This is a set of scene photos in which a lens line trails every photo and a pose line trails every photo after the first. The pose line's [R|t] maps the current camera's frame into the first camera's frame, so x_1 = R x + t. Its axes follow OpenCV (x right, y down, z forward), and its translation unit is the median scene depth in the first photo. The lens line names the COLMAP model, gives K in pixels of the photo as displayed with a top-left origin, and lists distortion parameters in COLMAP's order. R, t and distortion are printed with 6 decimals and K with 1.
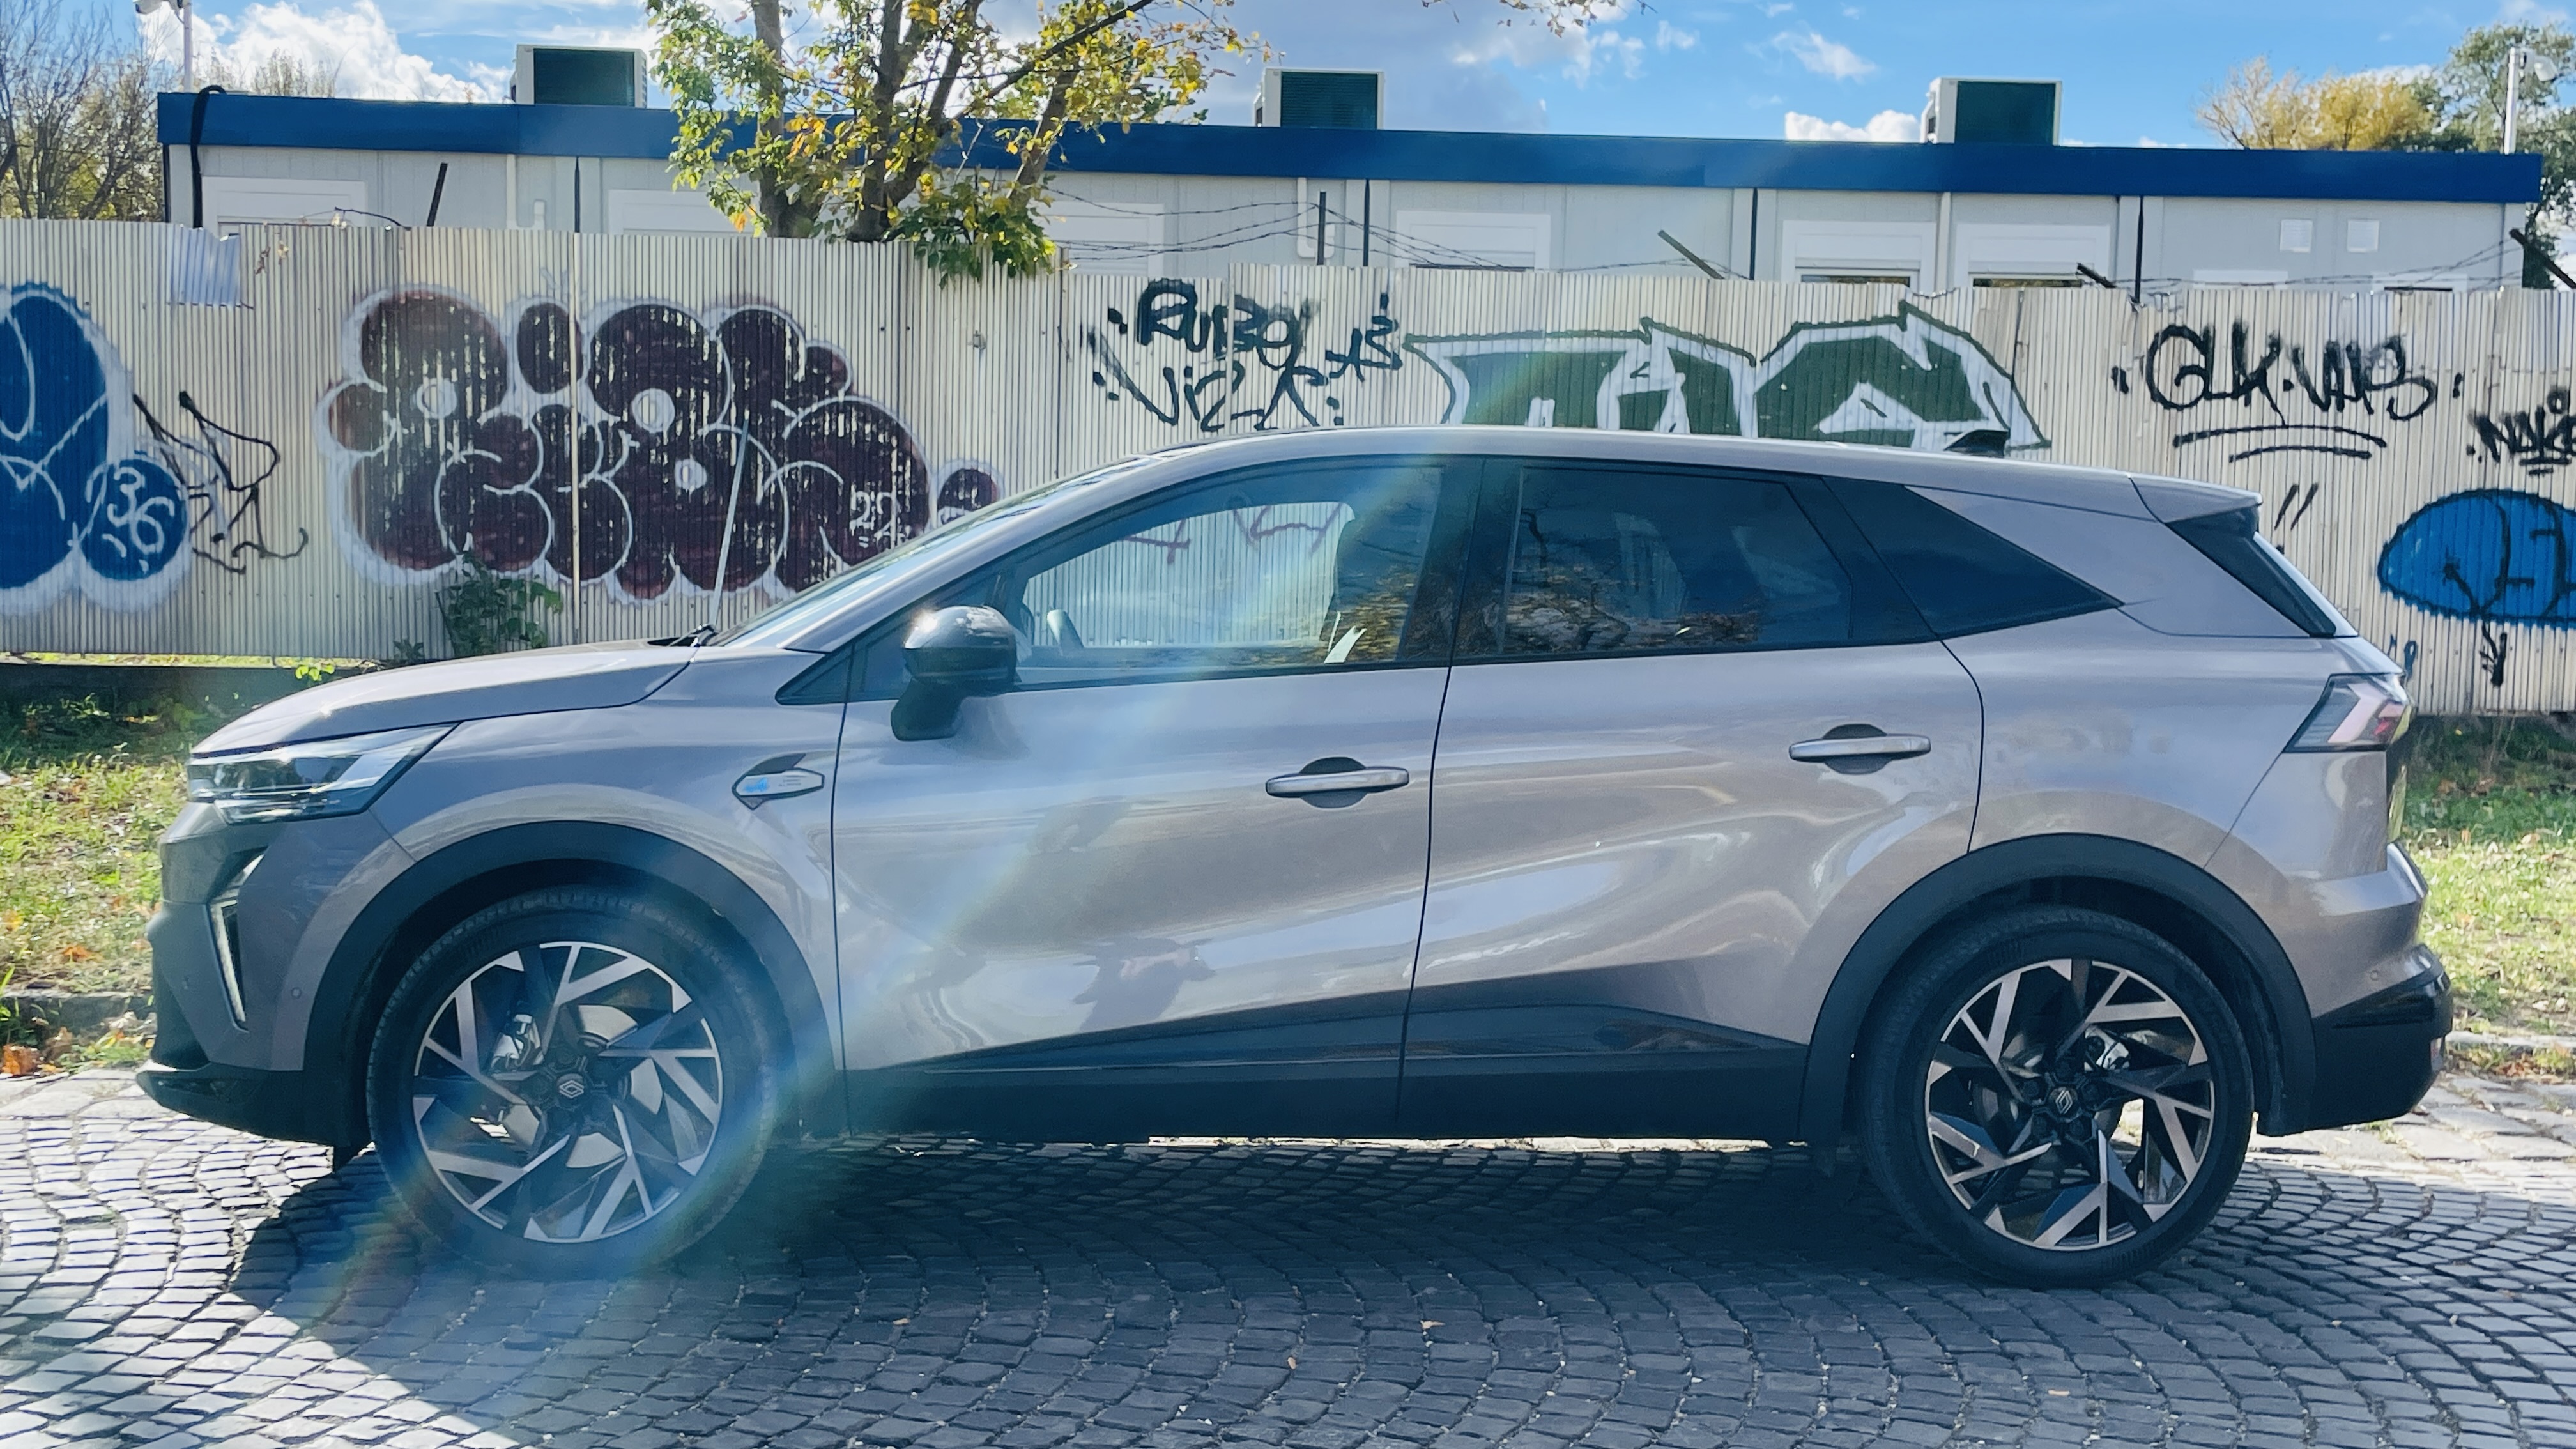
lens RADIAL K [[2903.3, 0, 1287.3], [0, 2903.3, 723.7], [0, 0, 1]] dist [-0.010496, 0.000000]
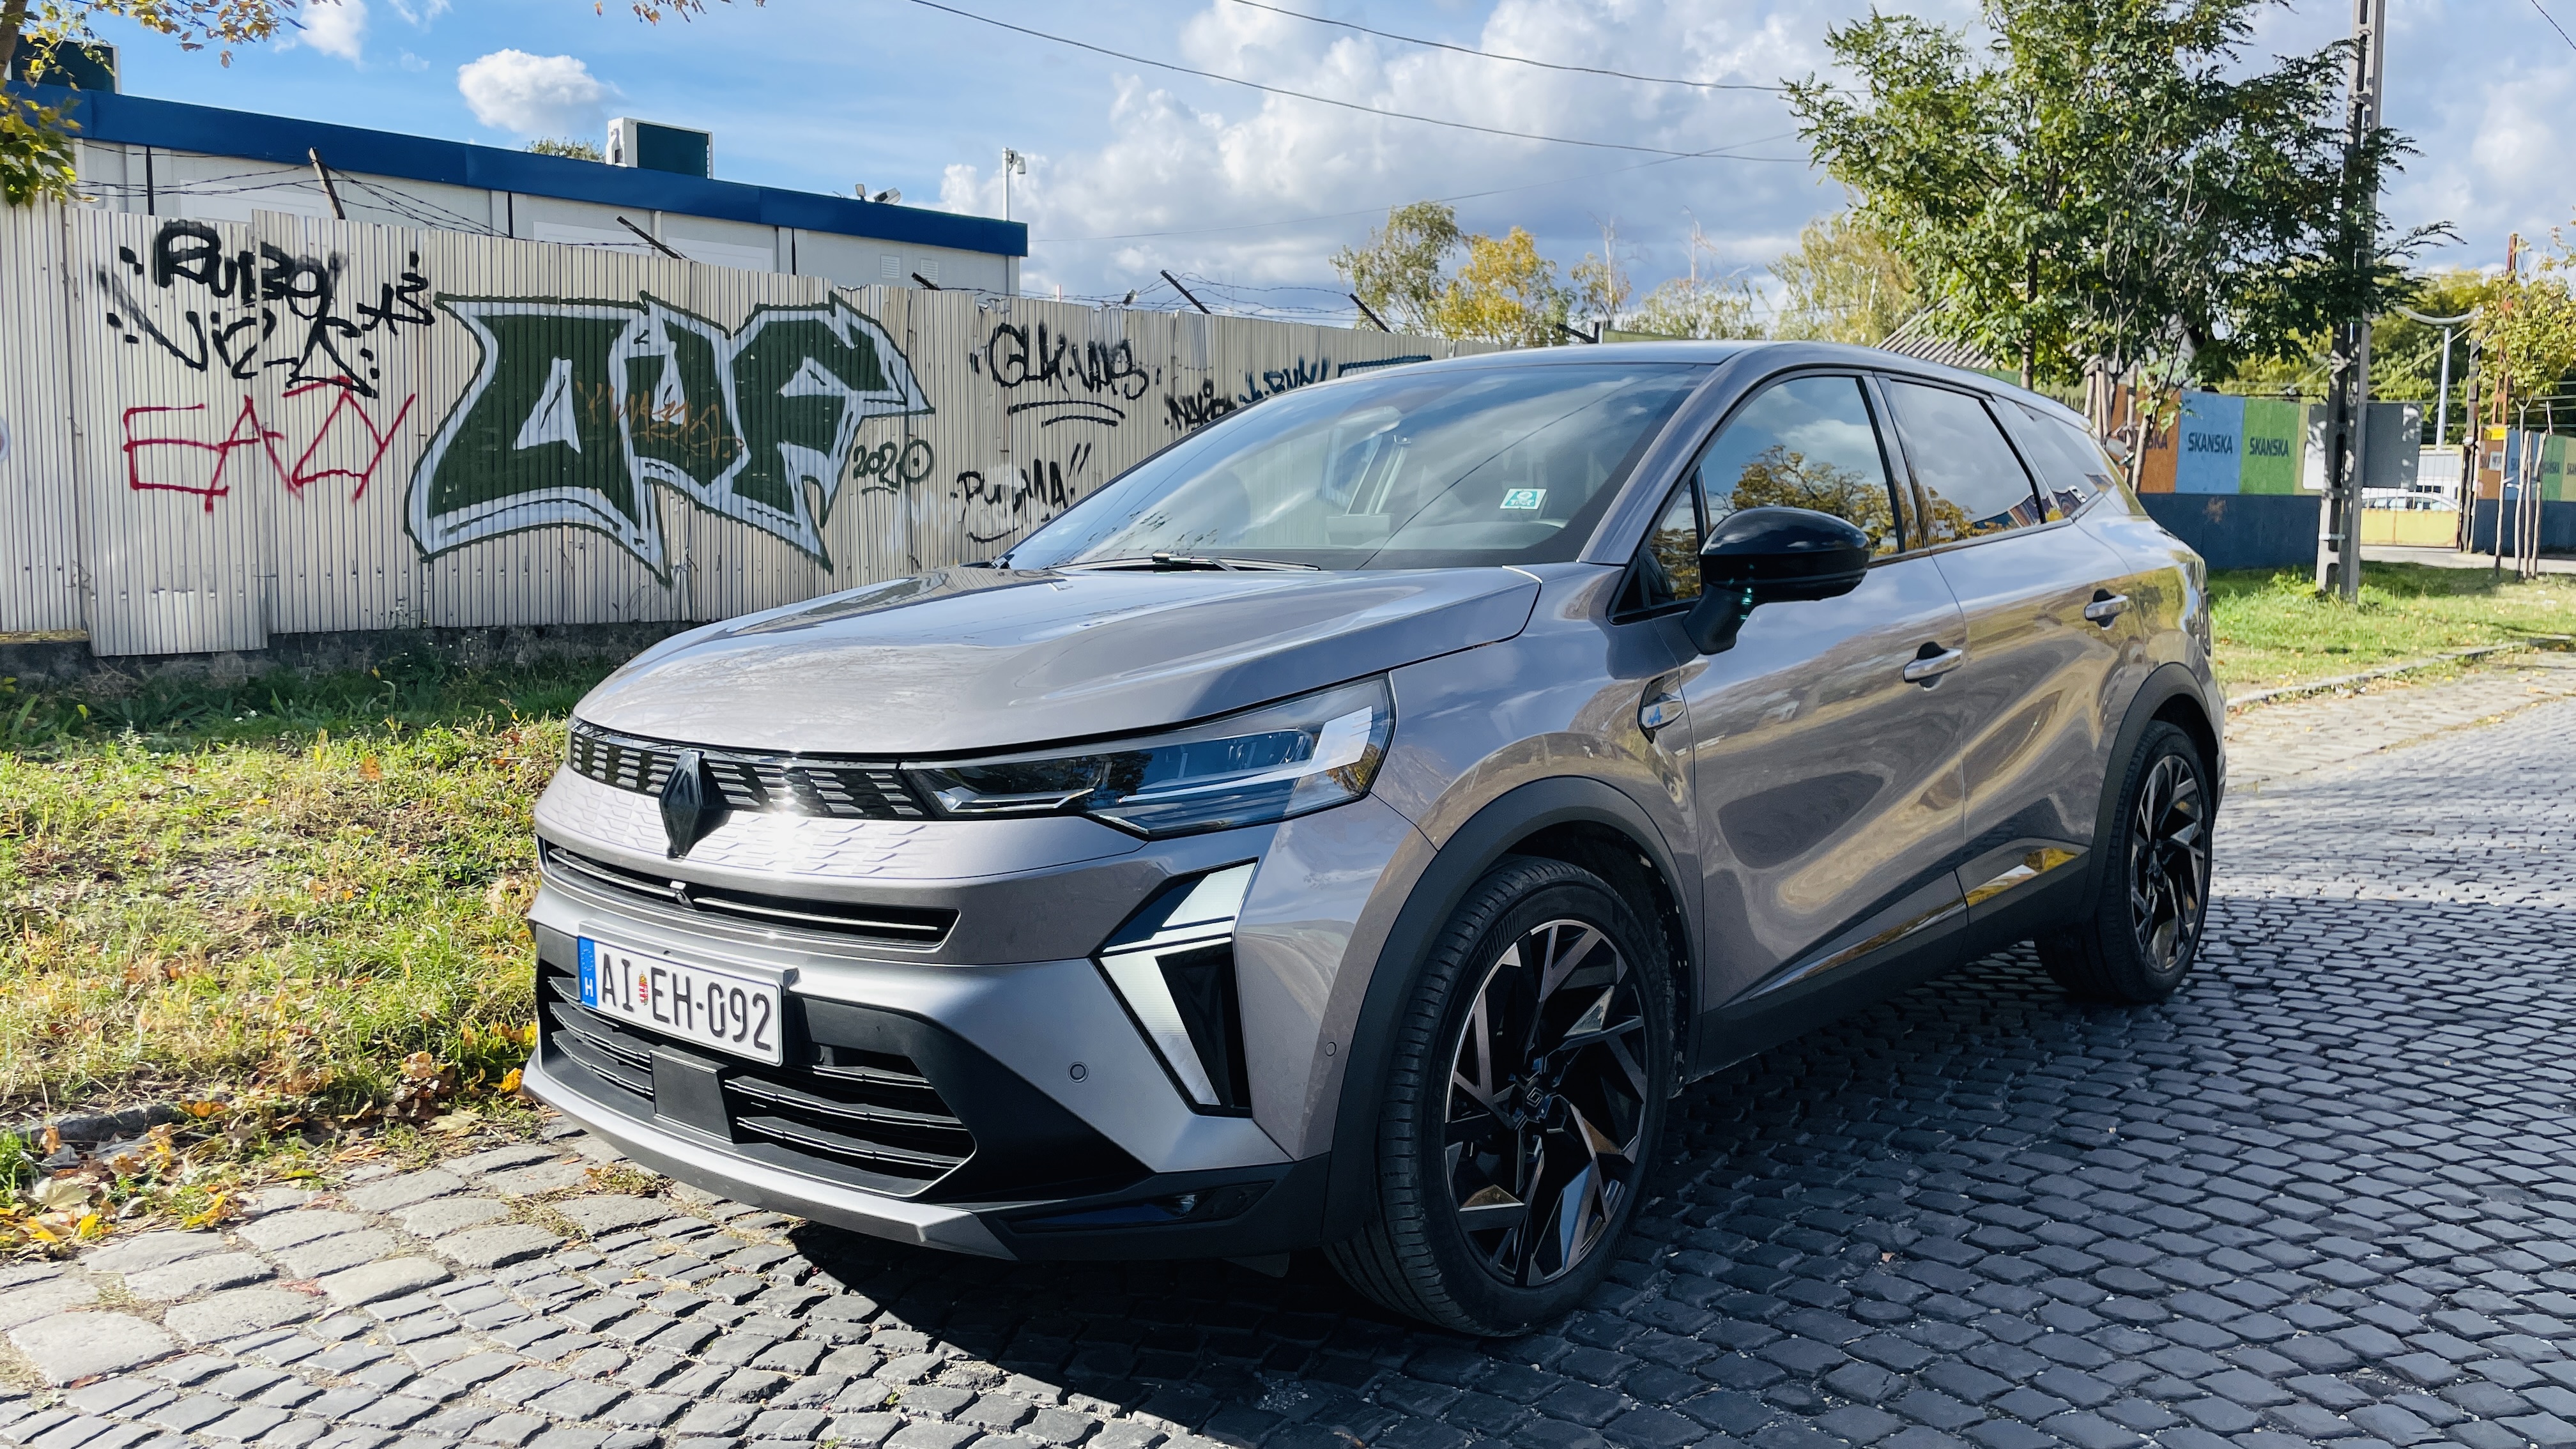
lens RADIAL K [[1979.9, 0, 1289.8], [0, 1979.9, 726.2], [0, 0, 1]] dist [-0.008114, -0.033186]
pose [[0.681158, -0.090373, 0.726537, -0.287223], [0.055183, 0.995867, 0.072138, -0.010275], [-0.730053, -0.009045, 0.683330, 0.273461]]
